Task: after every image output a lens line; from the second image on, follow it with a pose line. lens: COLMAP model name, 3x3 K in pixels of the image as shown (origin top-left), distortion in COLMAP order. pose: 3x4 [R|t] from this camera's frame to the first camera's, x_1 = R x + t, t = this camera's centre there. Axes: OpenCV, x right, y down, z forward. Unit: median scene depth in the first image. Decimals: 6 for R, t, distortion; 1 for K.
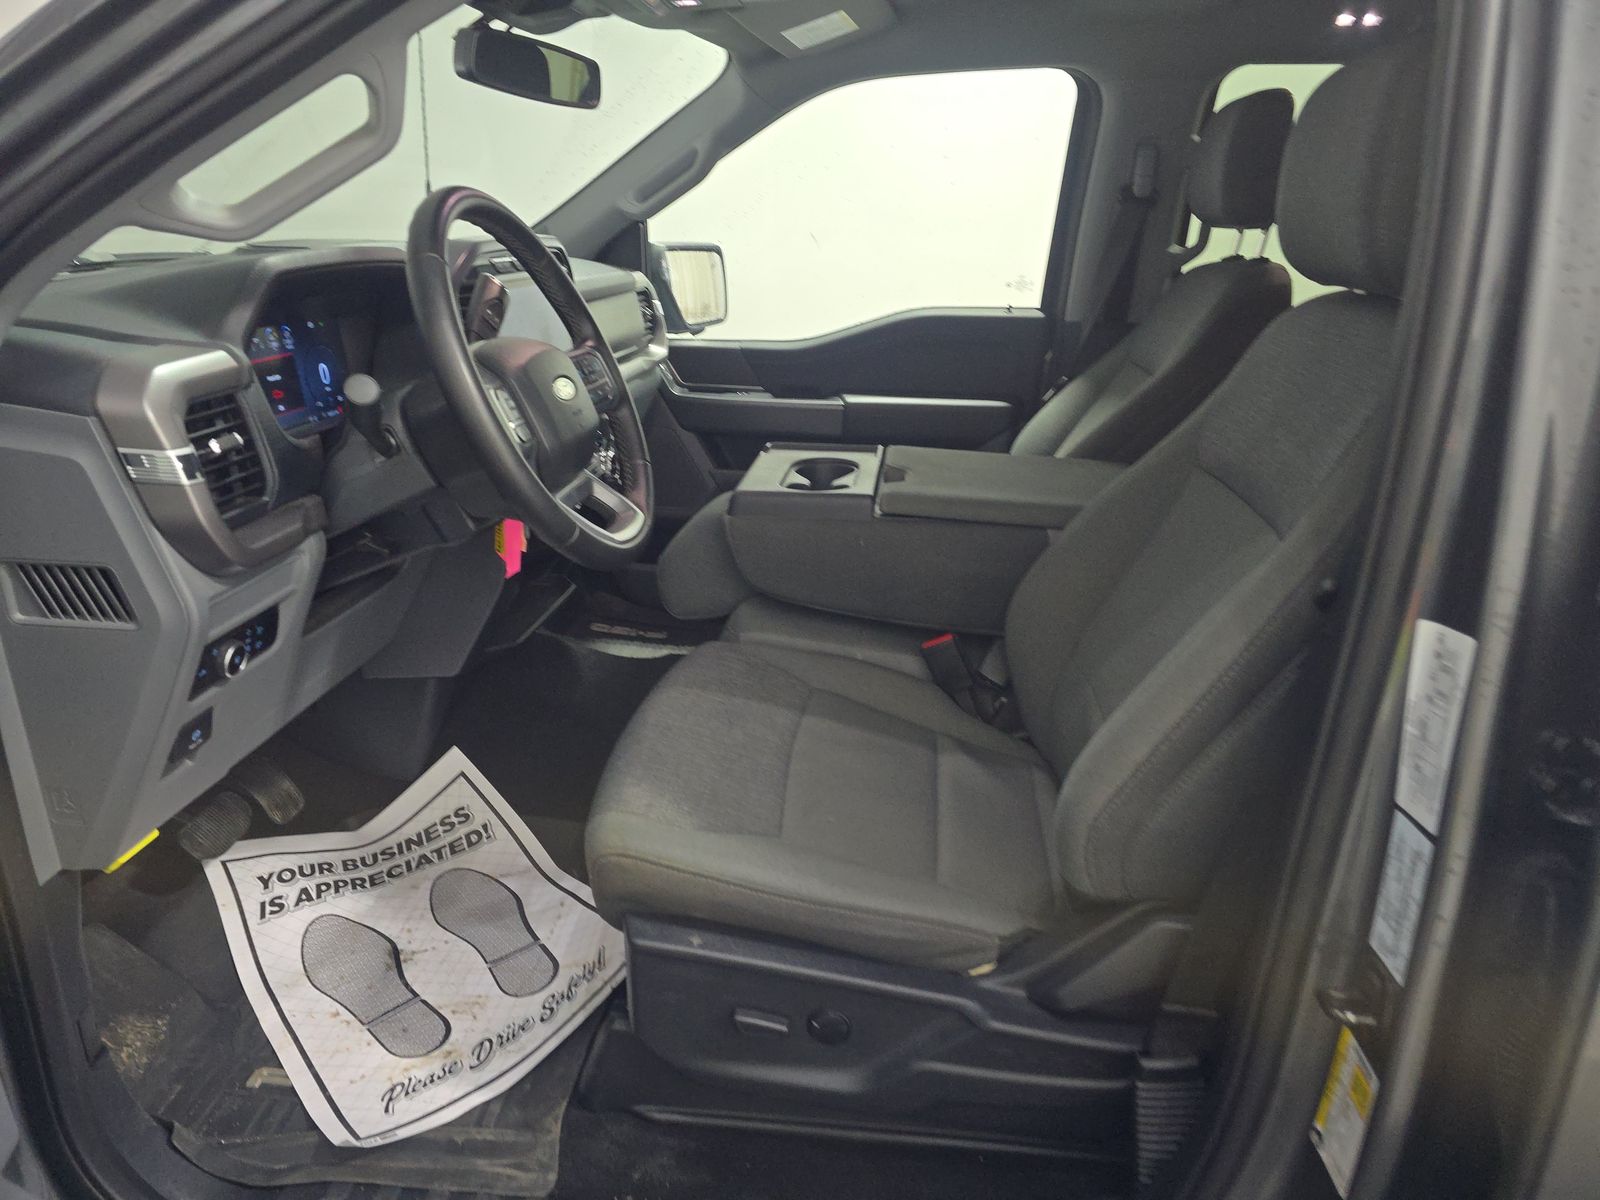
lens RADIAL K [[1060.1, 0, 791.9], [0, 1060.1, 602.5], [0, 0, 1]] dist [0.001342, -0.005823]
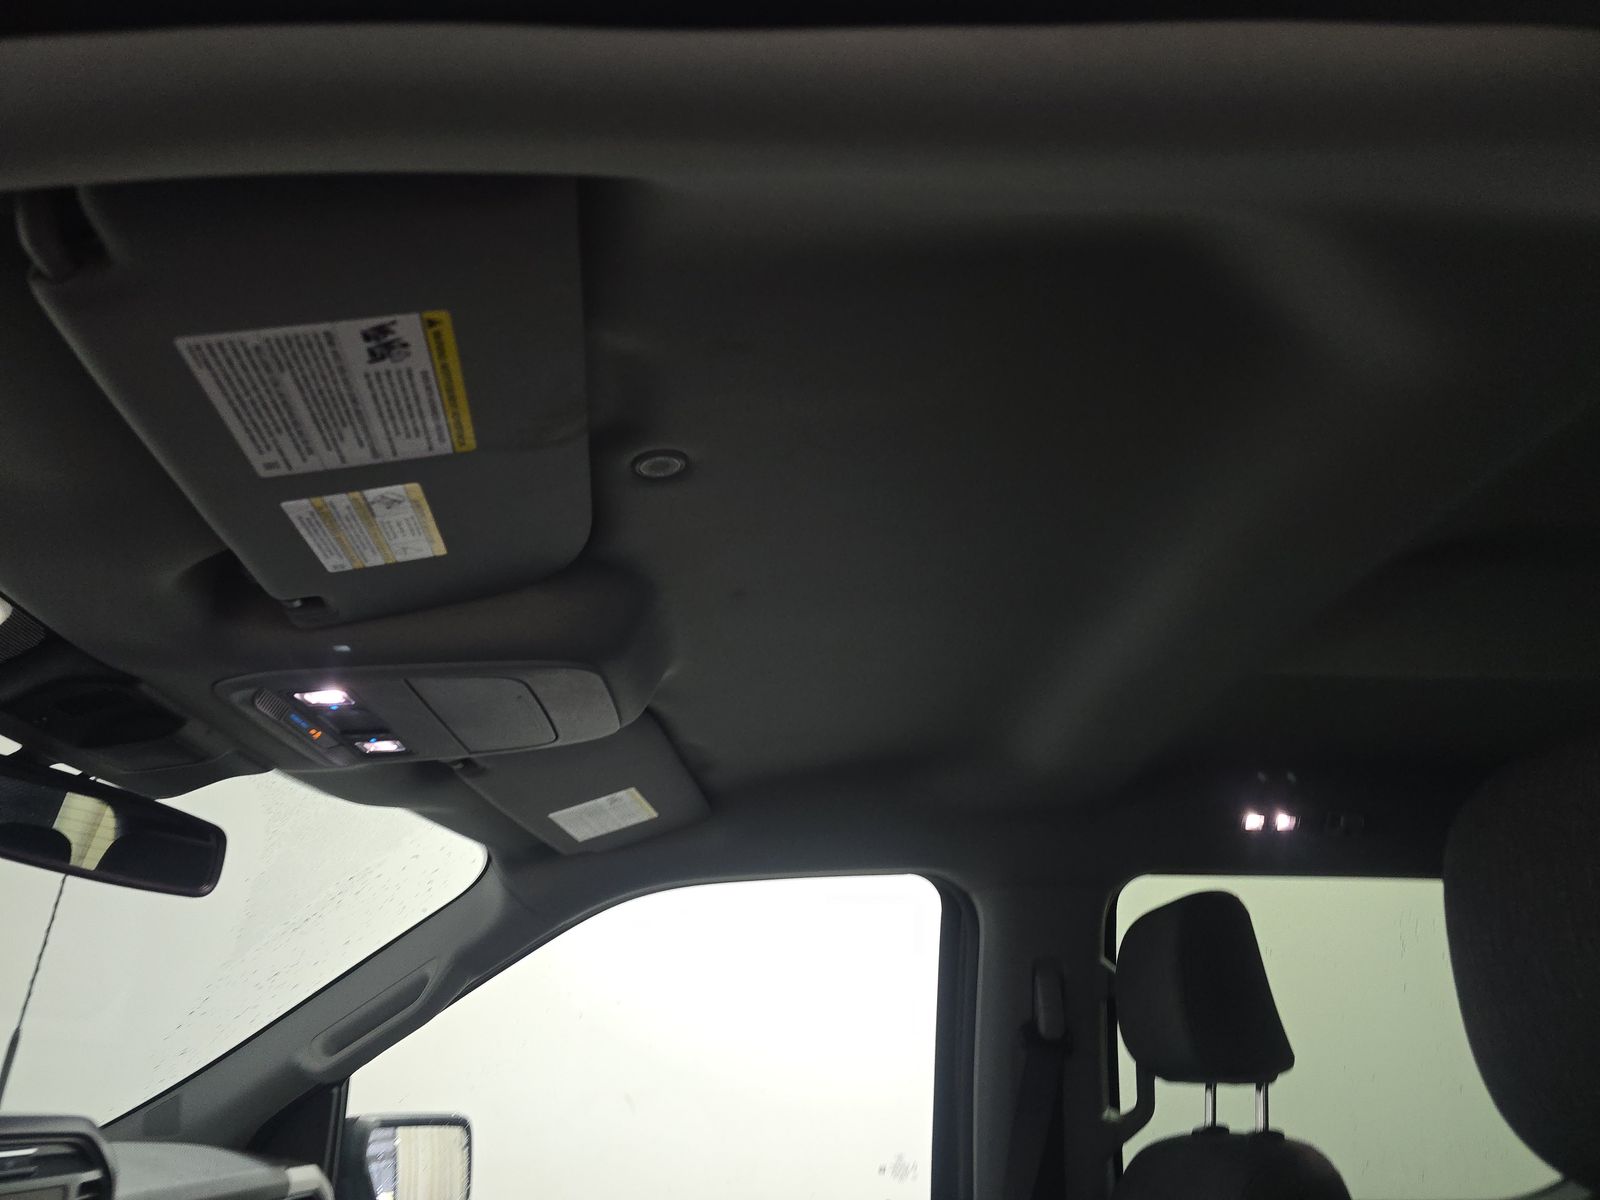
lens RADIAL K [[1060.1, 0, 791.9], [0, 1060.1, 602.5], [0, 0, 1]] dist [0.001342, -0.005823]
pose [[0.990713, 0.045957, 0.127971, 0.051652], [0.055129, 0.724570, -0.686993, -0.124857], [-0.124296, 0.687668, 0.715307, 0.332956]]
